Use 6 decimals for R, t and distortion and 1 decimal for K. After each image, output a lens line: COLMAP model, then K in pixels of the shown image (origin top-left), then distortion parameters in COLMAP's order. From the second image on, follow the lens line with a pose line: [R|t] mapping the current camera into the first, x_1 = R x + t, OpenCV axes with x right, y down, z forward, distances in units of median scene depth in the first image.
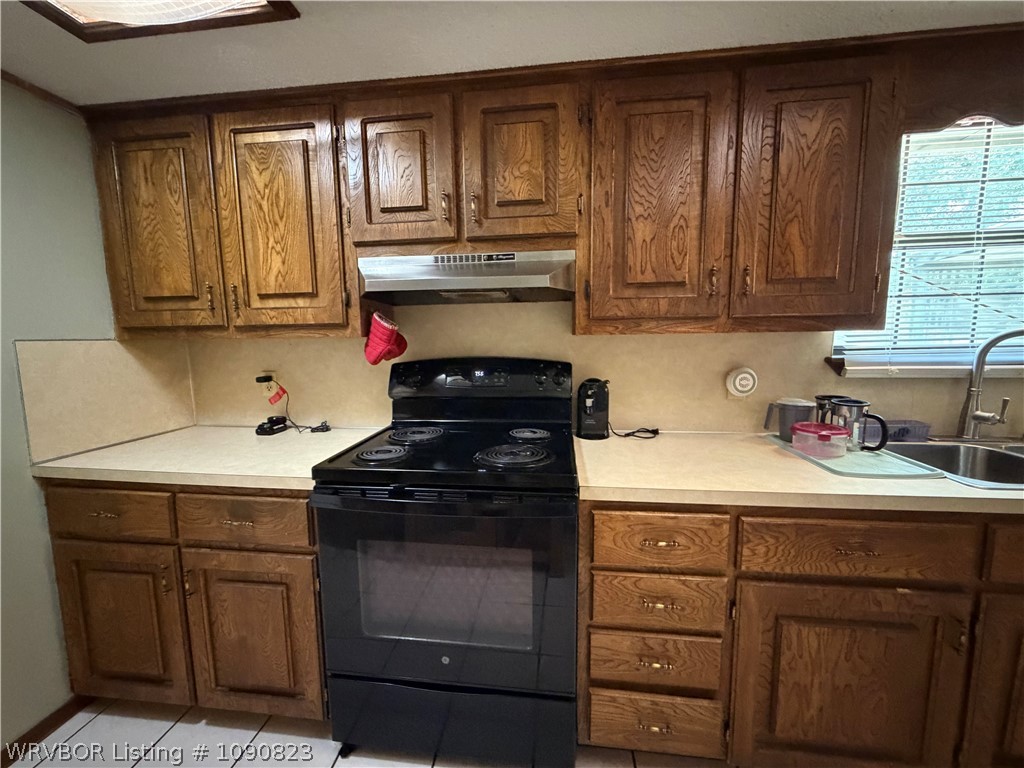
lens RADIAL K [[408.7, 0, 510.8], [0, 408.7, 386.4], [0, 0, 1]] dist [-0.002278, -0.000307]
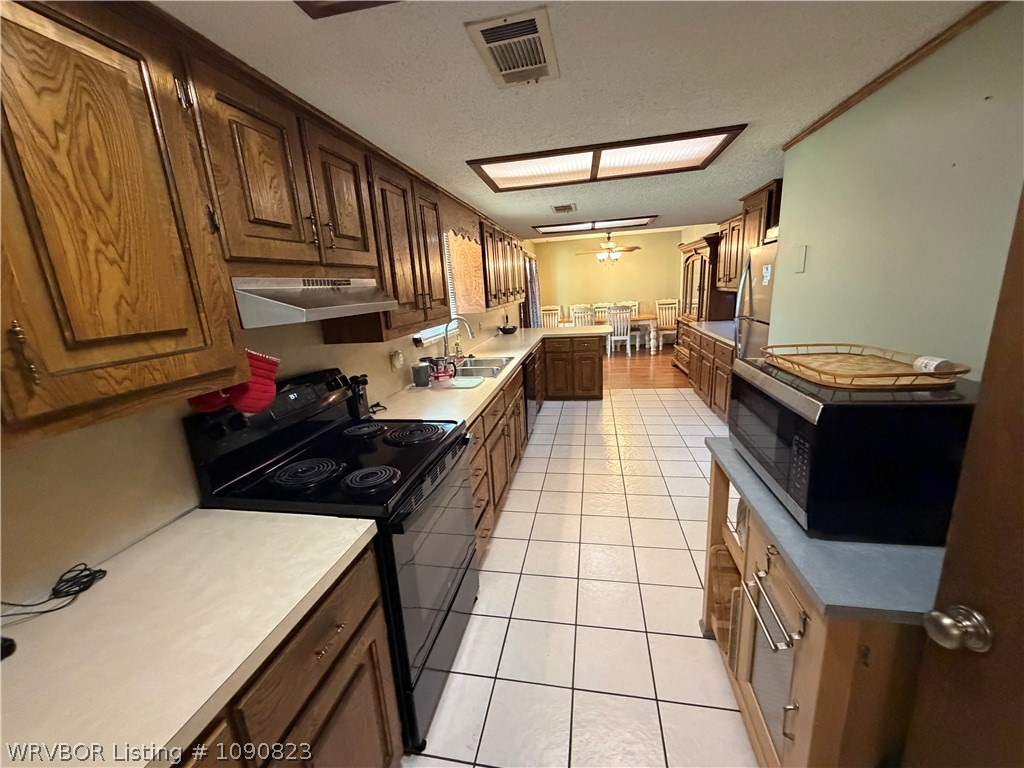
lens RADIAL K [[408.7, 0, 511.8], [0, 408.7, 383.1], [0, 0, 1]] dist [-0.002278, -0.000307]
pose [[0.064413, -0.222810, 0.972732, -1.103828], [0.173630, 0.962390, 0.208944, -0.192678], [-0.982702, 0.155437, 0.100677, 0.445225]]
